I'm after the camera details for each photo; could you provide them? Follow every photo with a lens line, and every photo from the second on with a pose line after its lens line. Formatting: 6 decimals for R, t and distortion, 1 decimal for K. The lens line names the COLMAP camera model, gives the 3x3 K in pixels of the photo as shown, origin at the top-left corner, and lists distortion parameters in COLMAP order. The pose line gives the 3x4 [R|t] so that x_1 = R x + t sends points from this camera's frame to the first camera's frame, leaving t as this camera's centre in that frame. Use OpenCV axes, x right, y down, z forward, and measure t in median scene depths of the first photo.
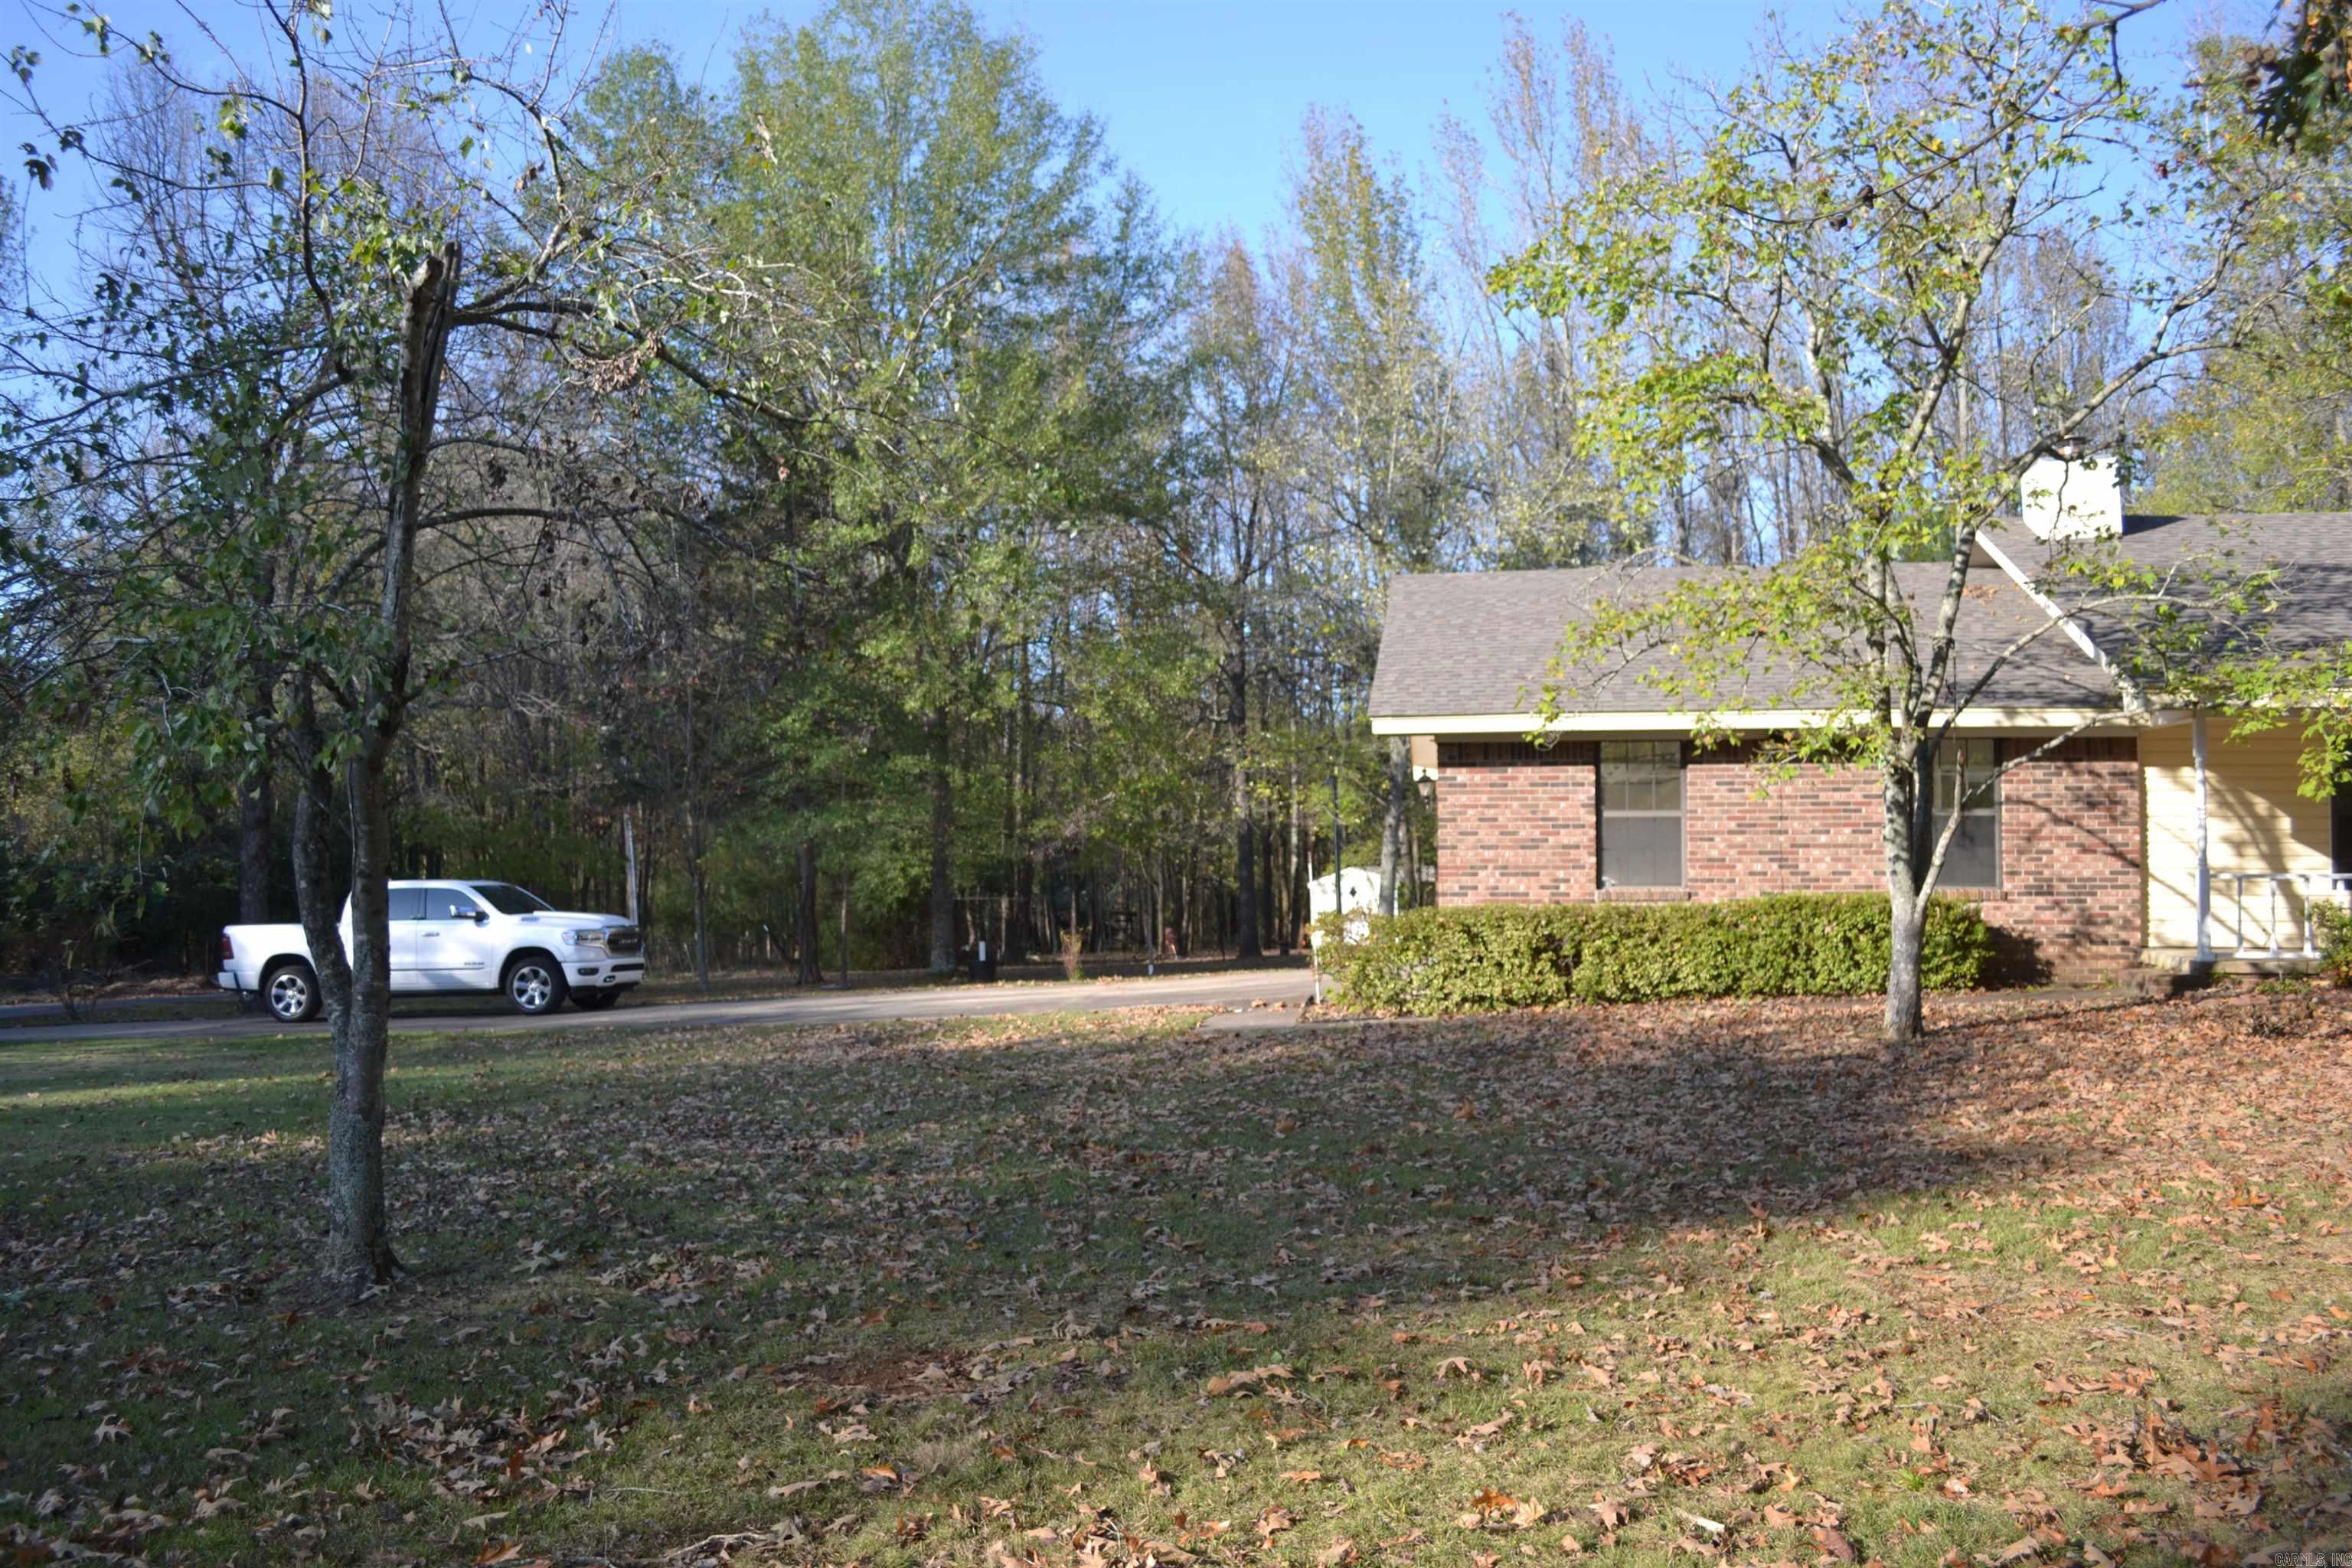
lens RADIAL K [[1959.8, 0, 1167.6], [0, 1959.8, 790.2], [0, 0, 1]] dist [-0.079665, 0.012430]
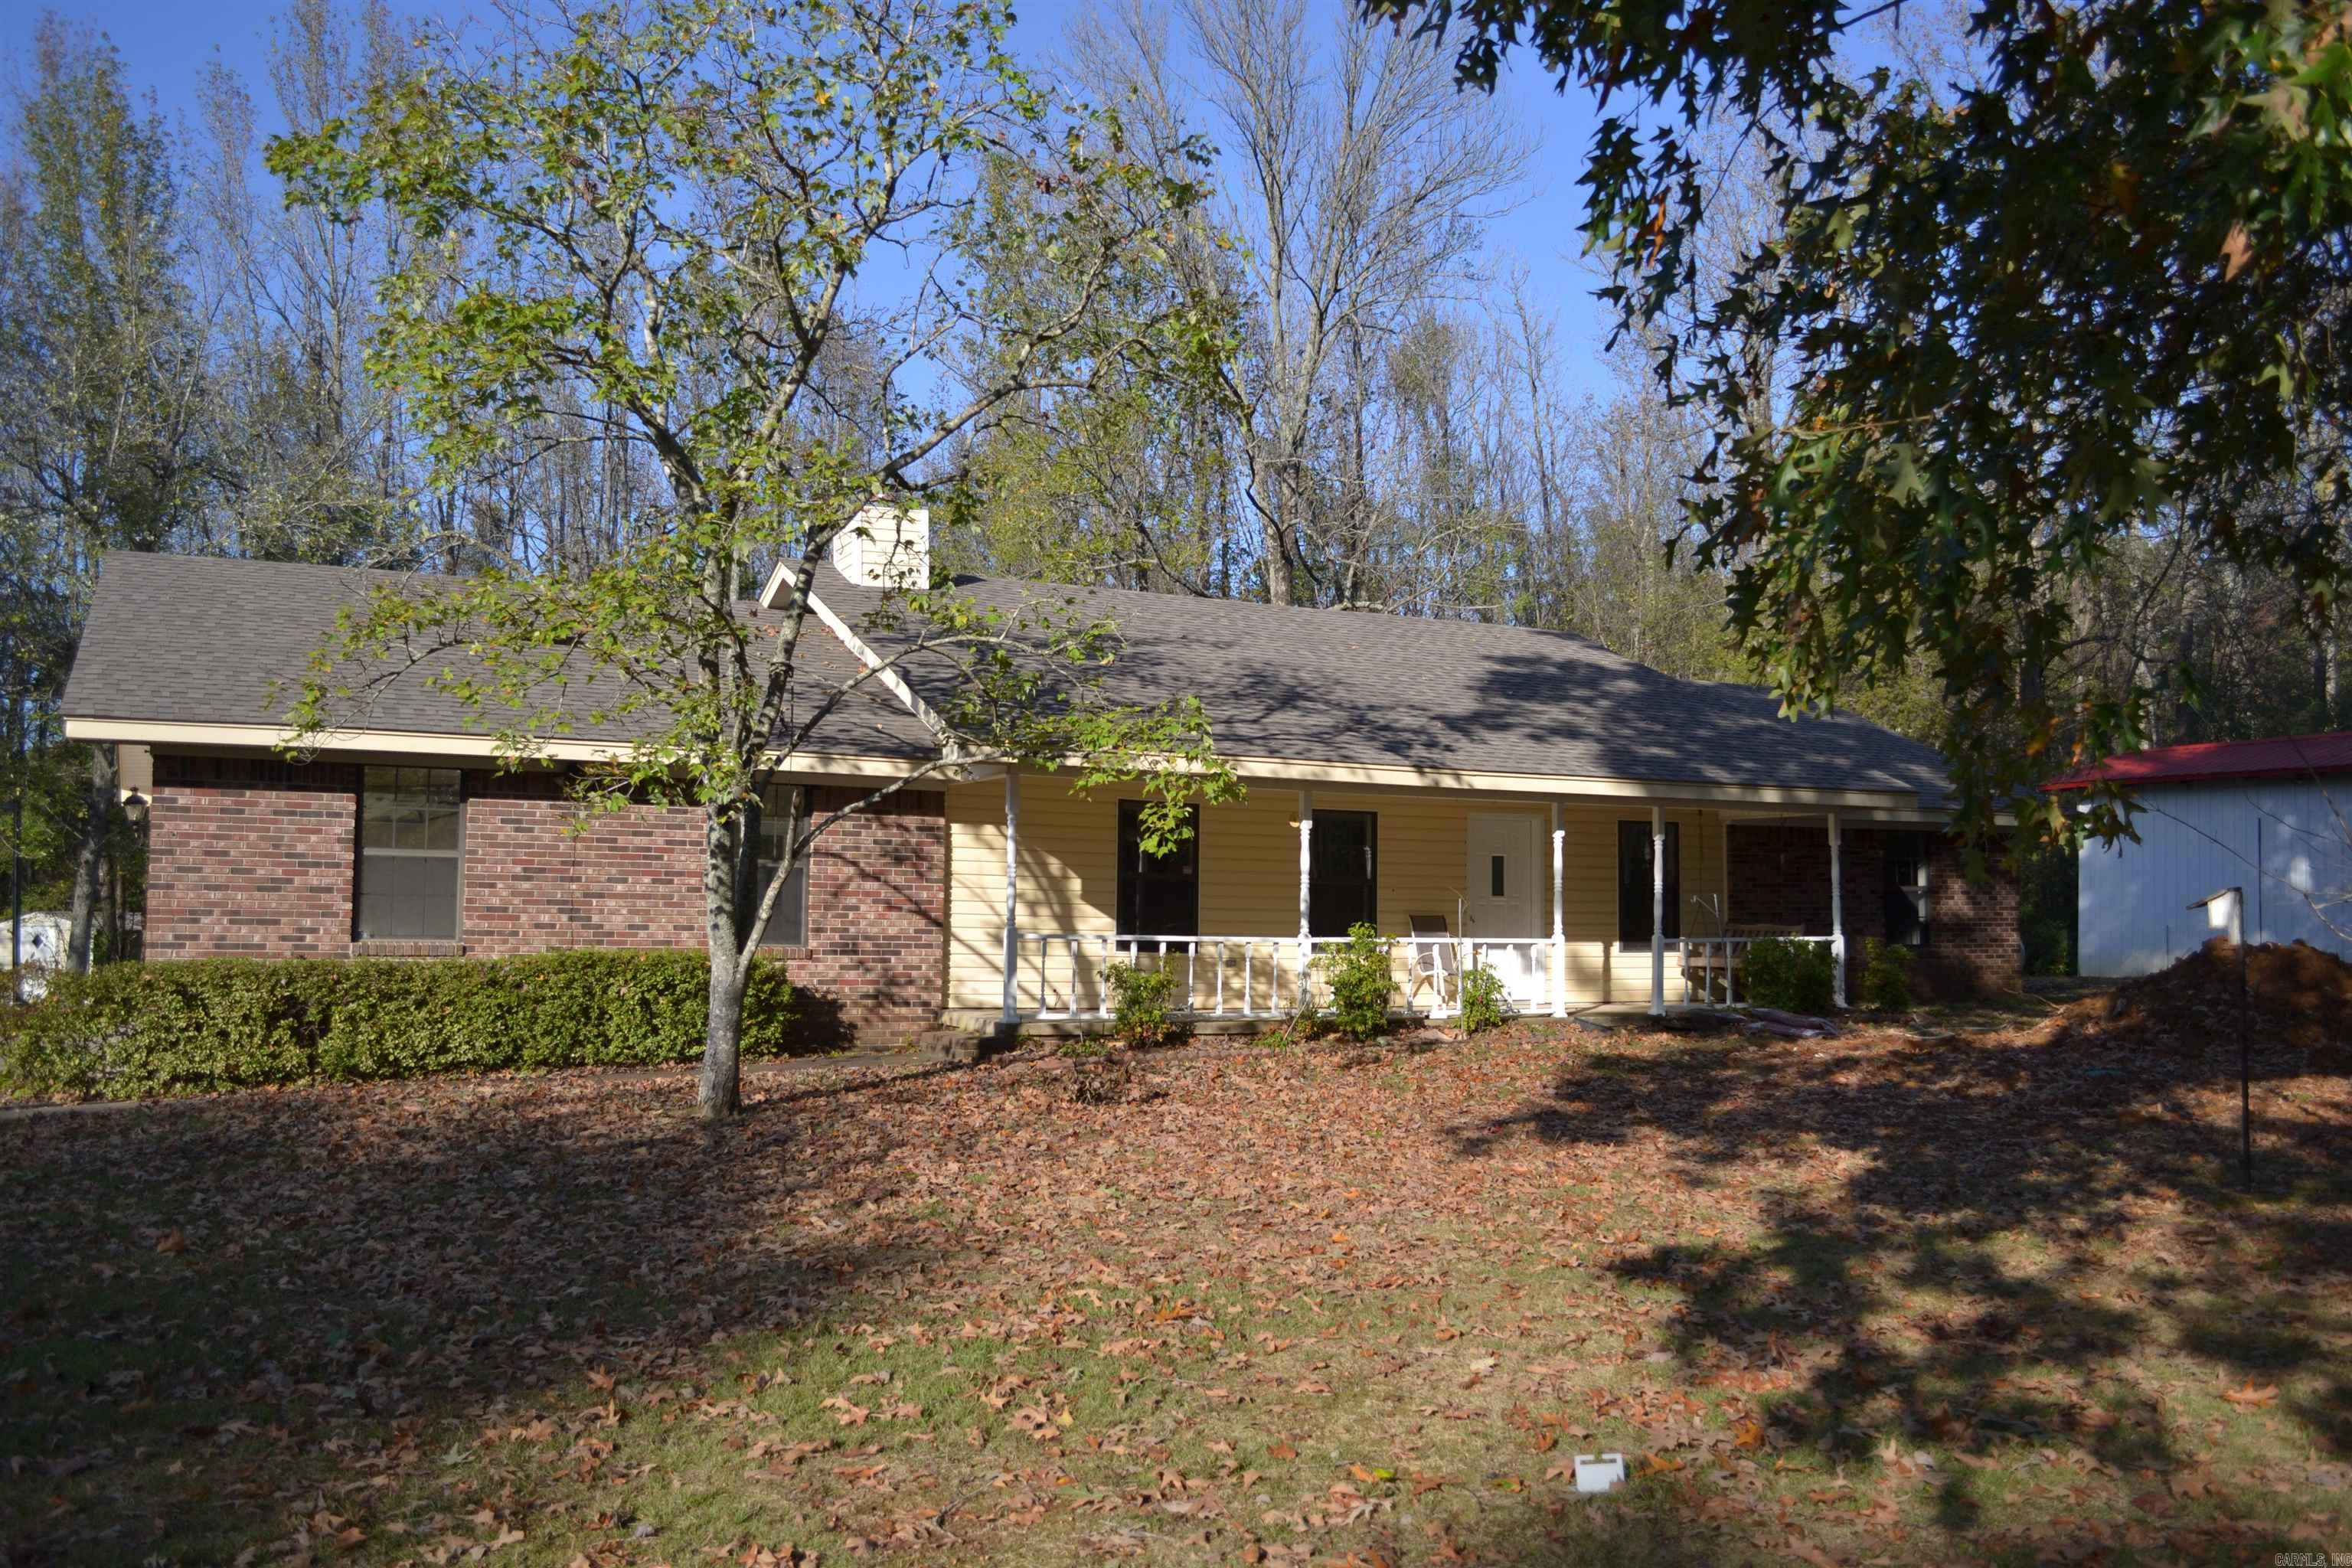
lens RADIAL K [[1959.8, 0, 1167.6], [0, 1959.8, 790.2], [0, 0, 1]] dist [-0.079665, 0.012430]
pose [[0.810236, 0.051823, 0.583808, 0.018368], [-0.035179, 0.998587, -0.039819, 0.007189], [-0.585047, 0.011725, 0.810915, 0.133999]]
